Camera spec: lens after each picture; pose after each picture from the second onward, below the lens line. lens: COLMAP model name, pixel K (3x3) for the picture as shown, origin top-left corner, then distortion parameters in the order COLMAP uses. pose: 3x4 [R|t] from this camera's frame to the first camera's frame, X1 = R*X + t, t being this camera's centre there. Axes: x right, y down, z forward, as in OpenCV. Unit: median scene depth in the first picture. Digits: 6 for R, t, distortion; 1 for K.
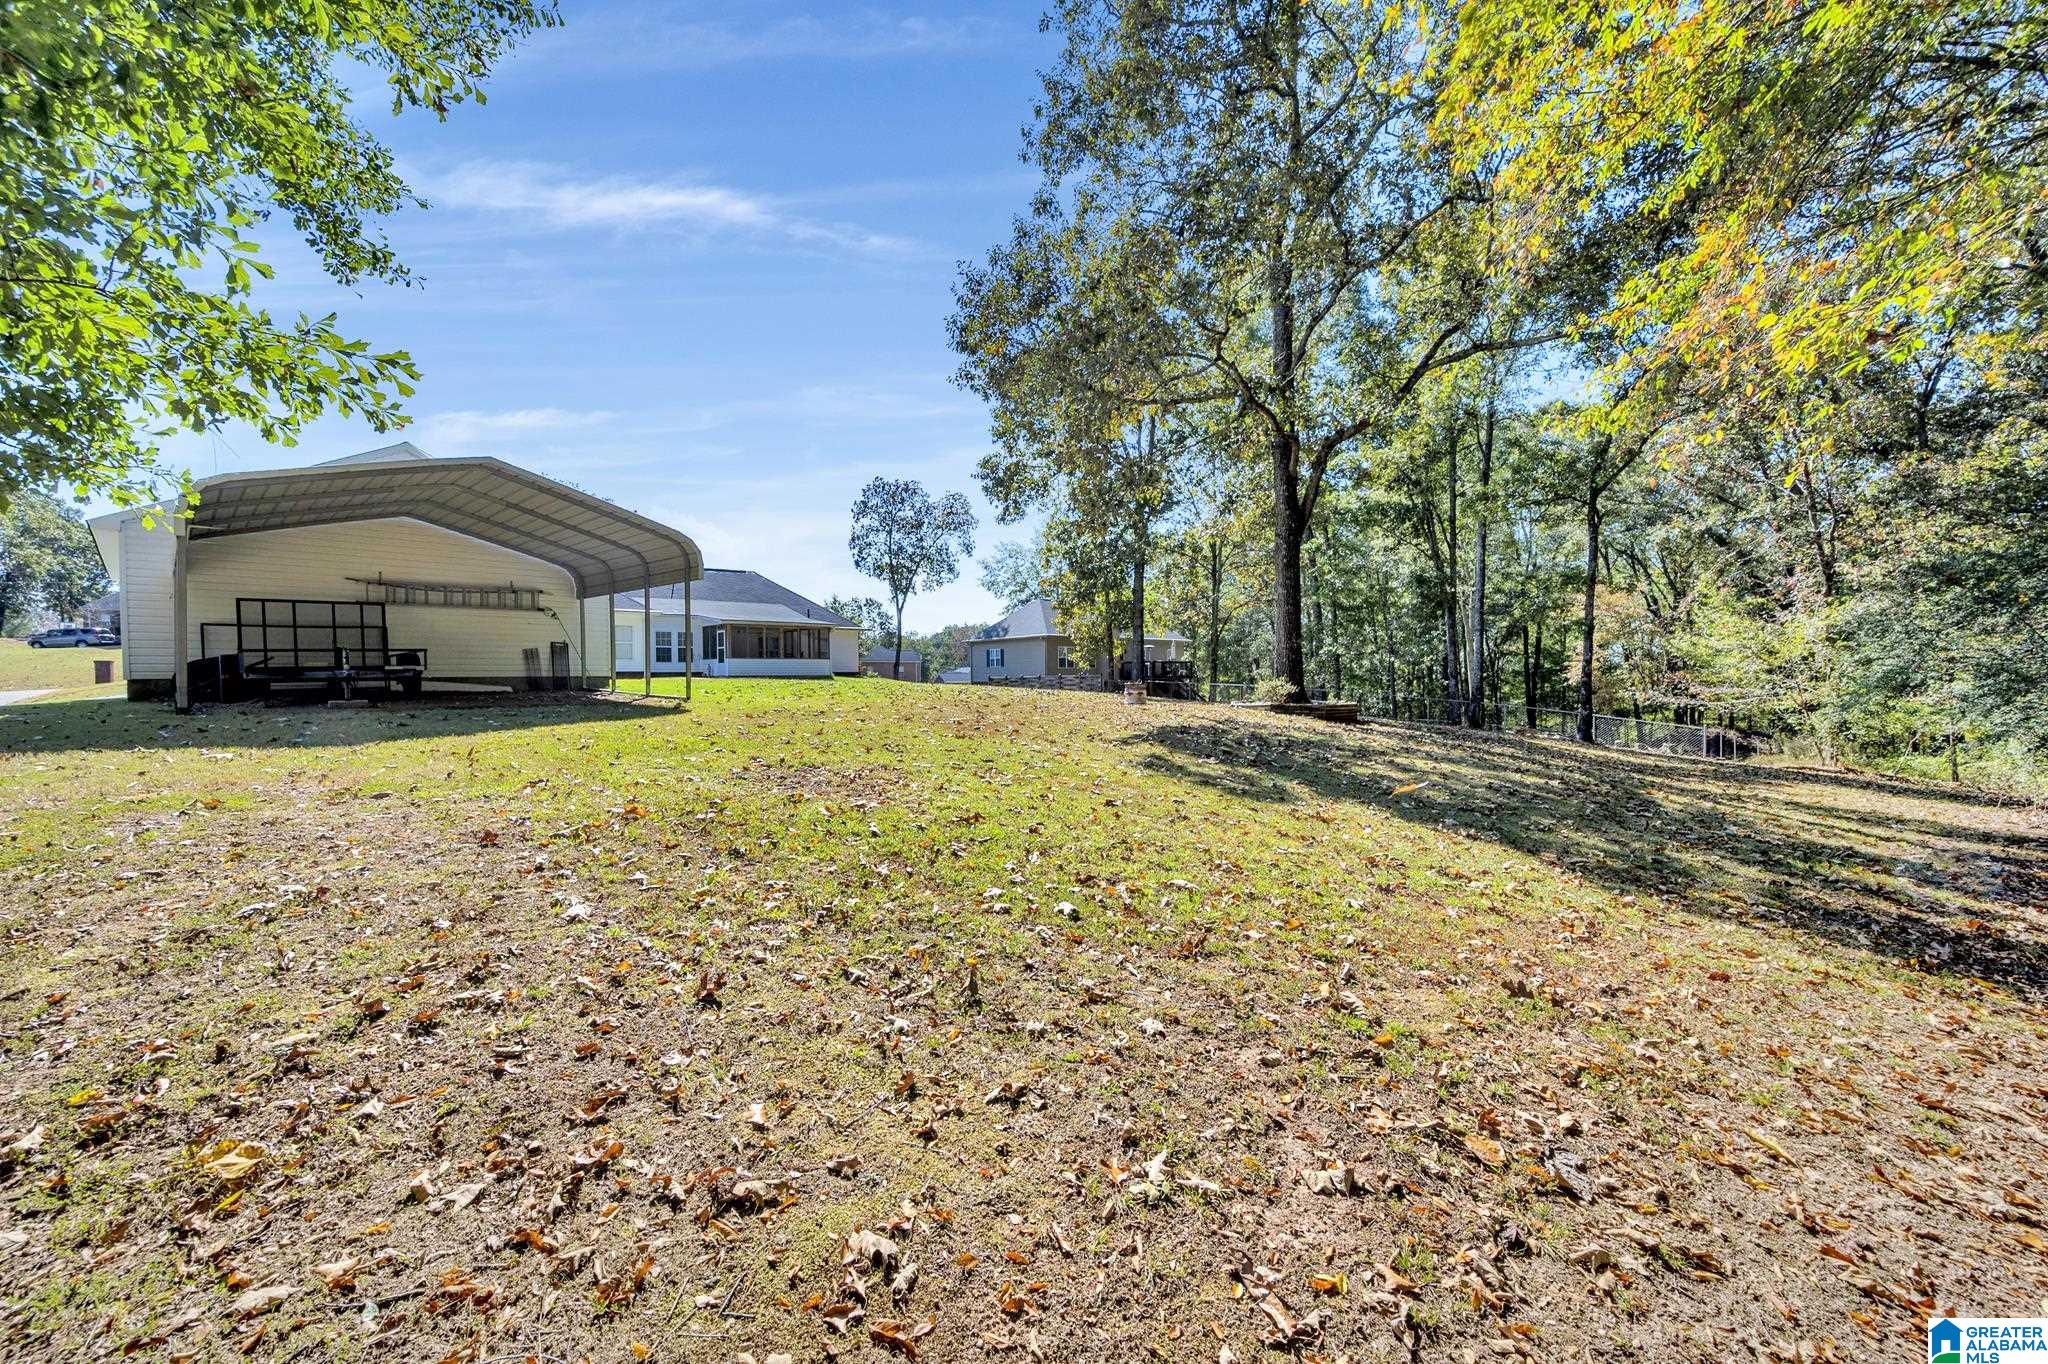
lens RADIAL K [[806.8, 0, 1025.0], [0, 806.8, 689.6], [0, 0, 1]] dist [-0.000920, -0.000071]
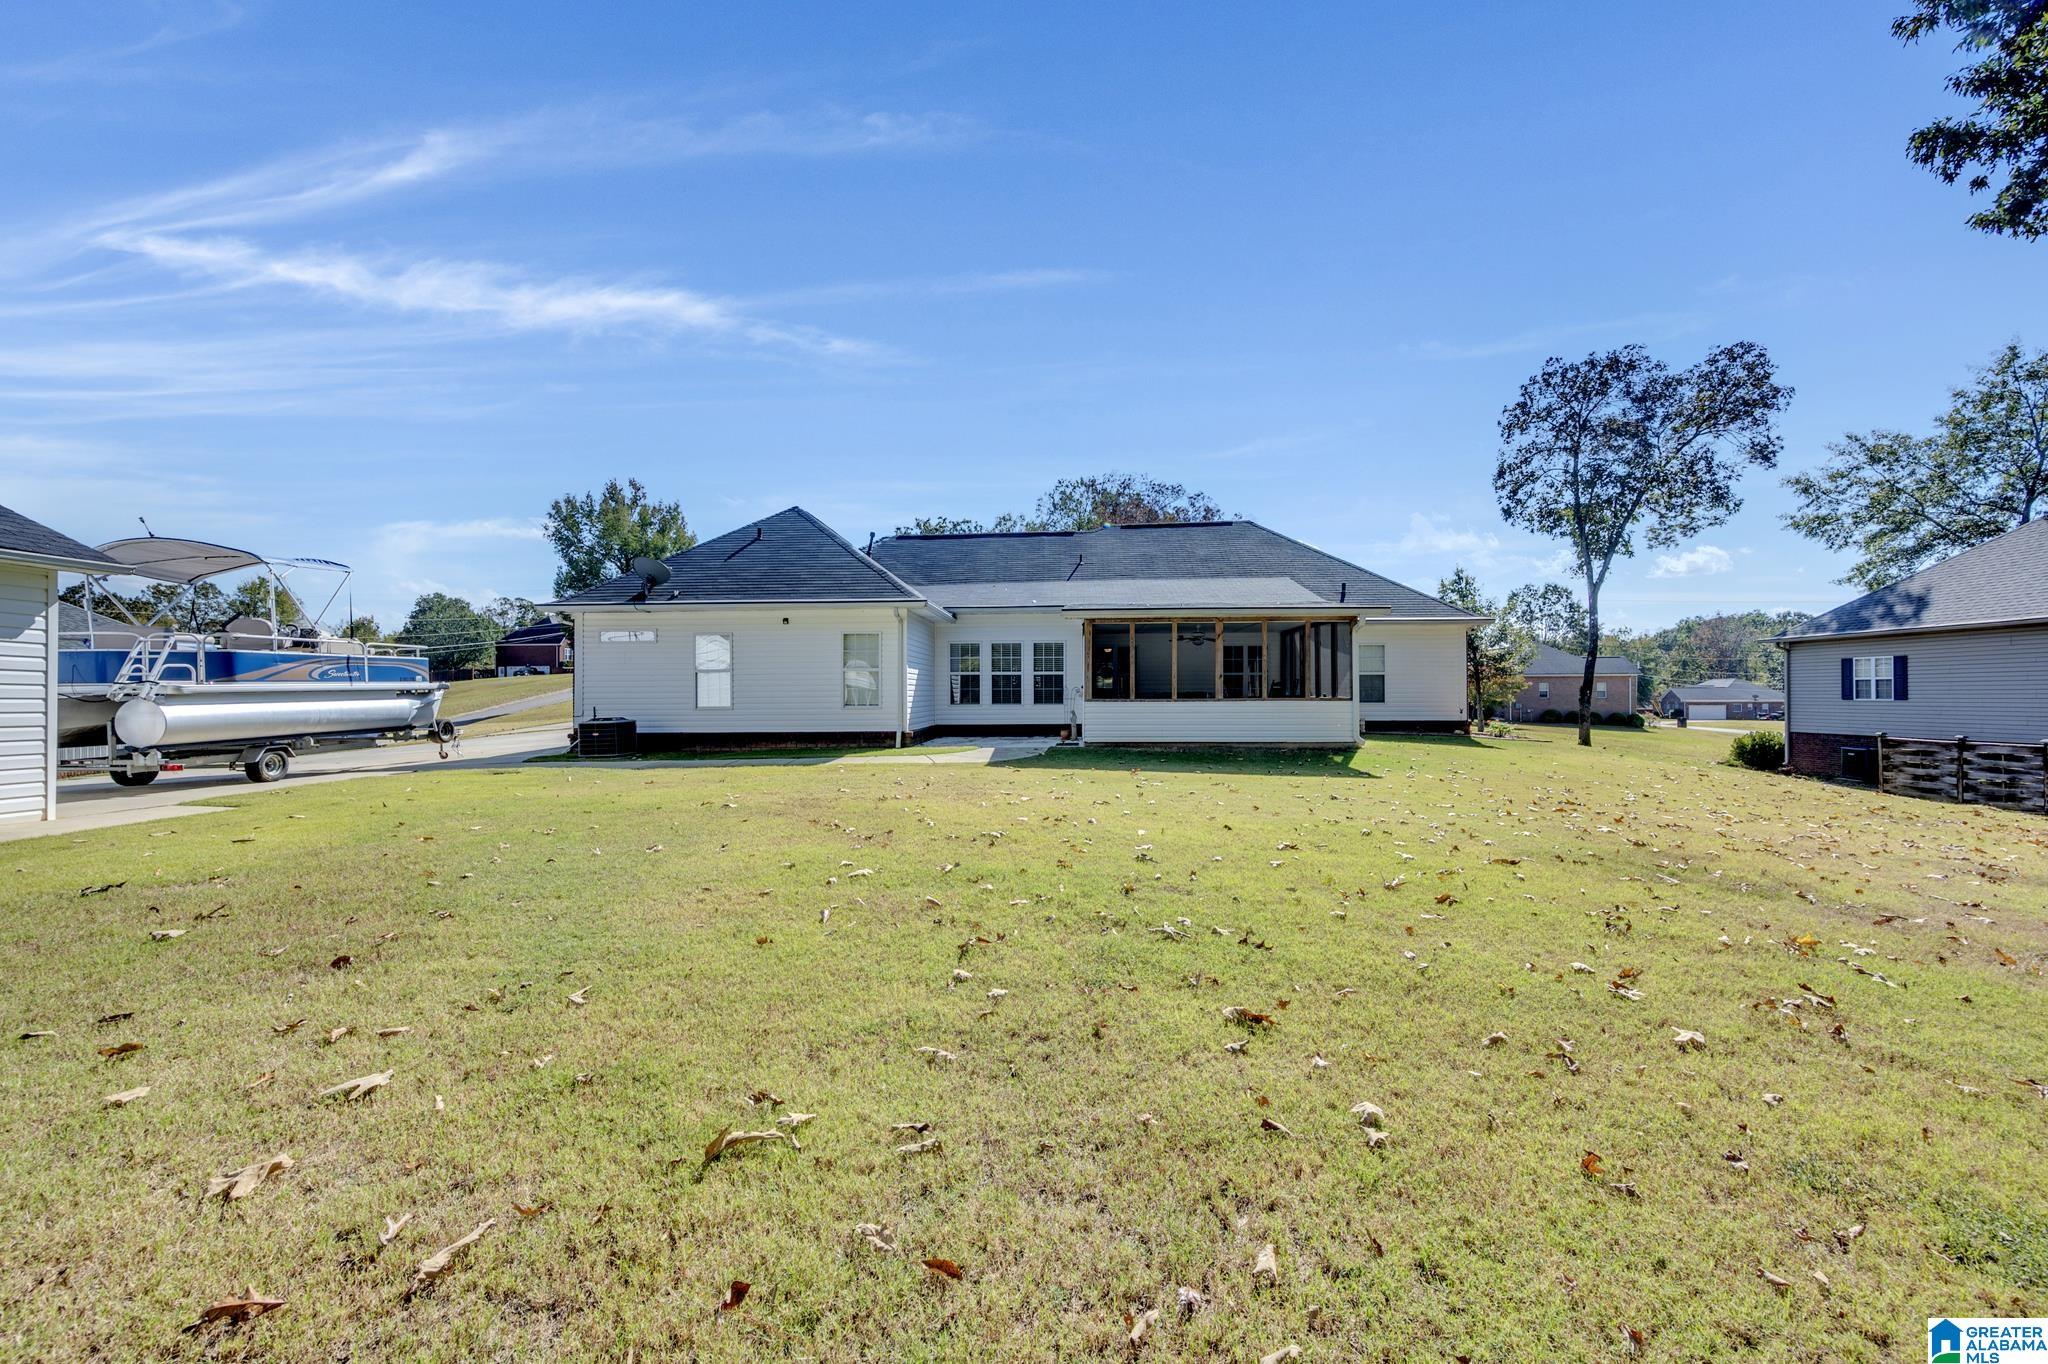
lens RADIAL K [[806.8, 0, 1025.0], [0, 806.8, 689.6], [0, 0, 1]] dist [-0.000920, -0.000071]
pose [[0.713650, 0.015259, -0.700336, -0.045778], [-0.018051, 0.999831, 0.003390, -0.023286], [0.700270, 0.010223, 0.713805, 0.336359]]
